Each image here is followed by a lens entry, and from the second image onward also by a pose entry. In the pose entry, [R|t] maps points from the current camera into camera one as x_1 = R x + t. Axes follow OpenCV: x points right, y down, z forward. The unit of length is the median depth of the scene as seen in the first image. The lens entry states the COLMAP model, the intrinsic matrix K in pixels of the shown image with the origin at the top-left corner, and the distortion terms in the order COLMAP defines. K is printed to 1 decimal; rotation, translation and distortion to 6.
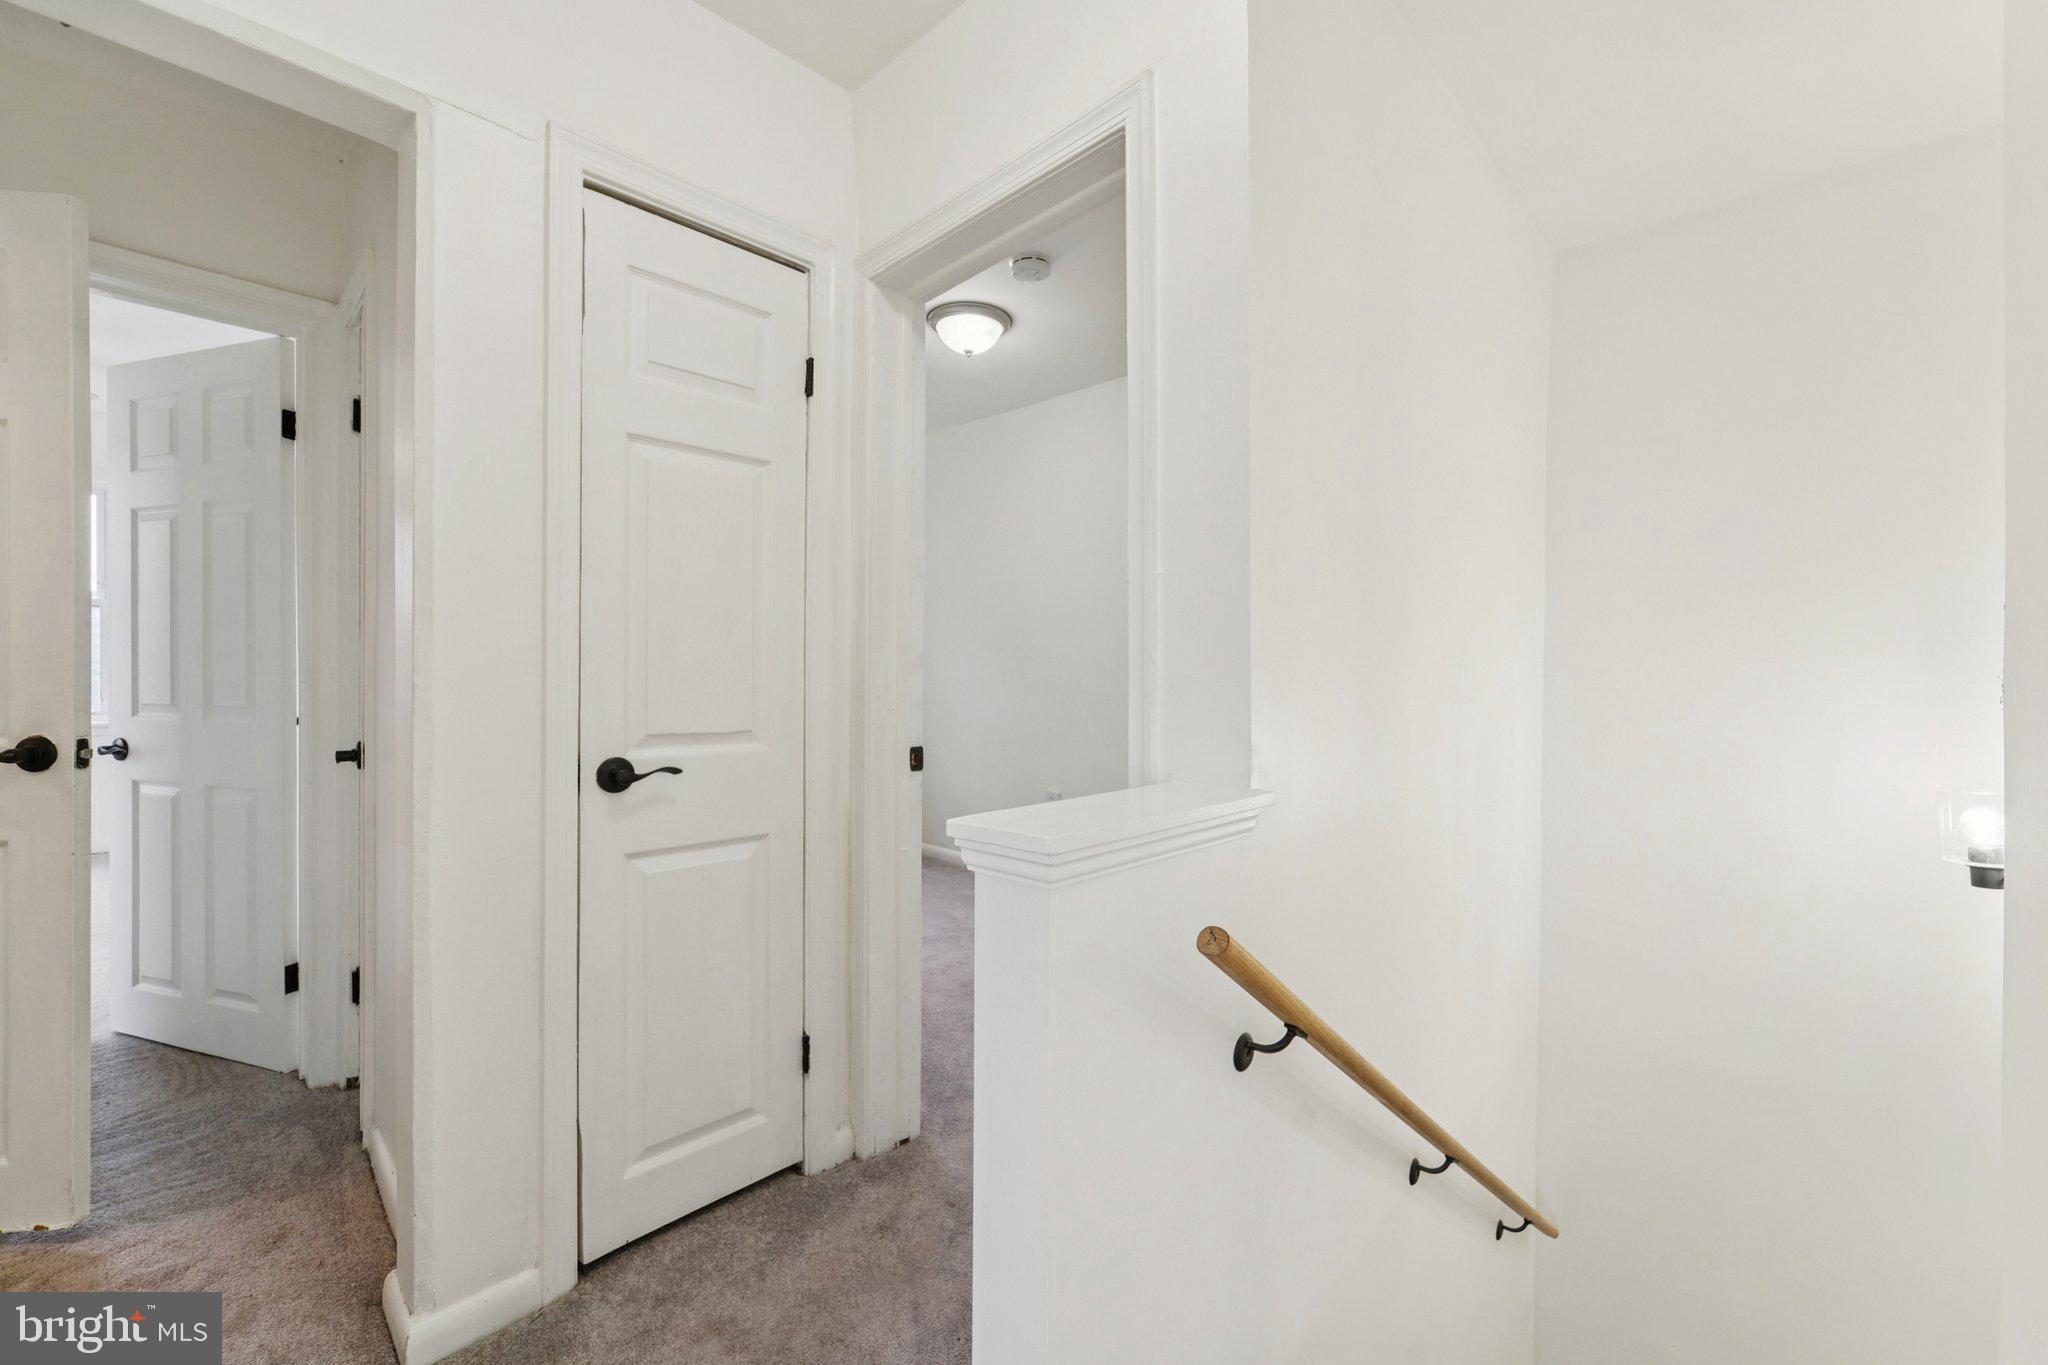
lens RADIAL K [[847.2, 0, 1030.8], [0, 847.2, 675.2], [0, 0, 1]] dist [-0.003249, -0.000381]
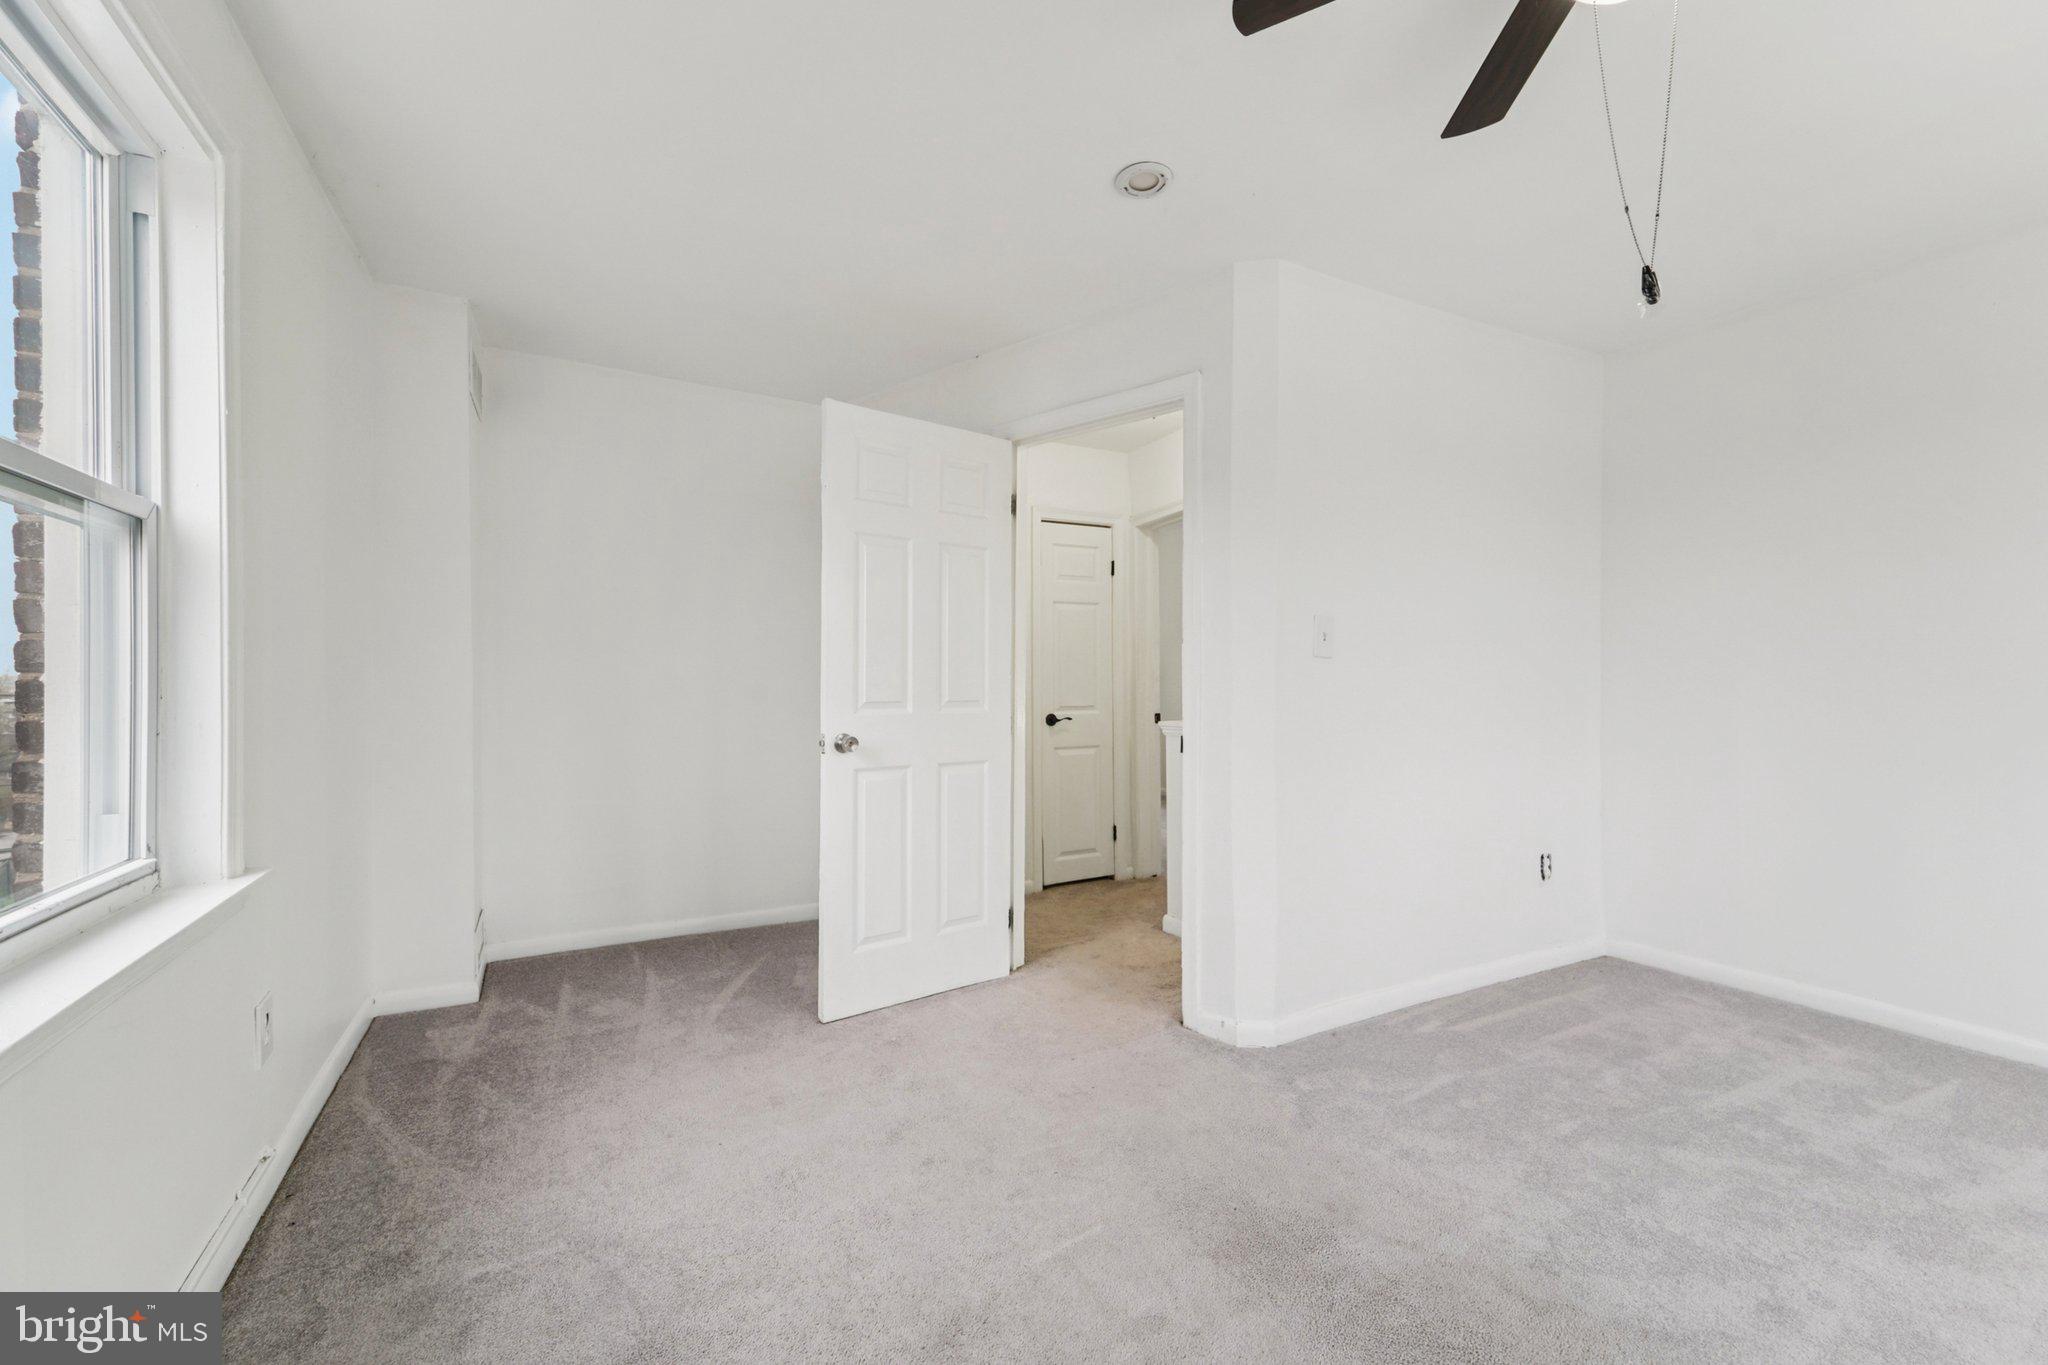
lens RADIAL K [[847.2, 0, 1021.3], [0, 847.2, 673.5], [0, 0, 1]] dist [-0.003249, -0.000381]
pose [[0.946606, -0.014650, -0.322061, 0.297927], [0.013395, 0.999892, -0.006114, -0.021239], [0.322116, 0.001474, 0.946699, -1.517826]]
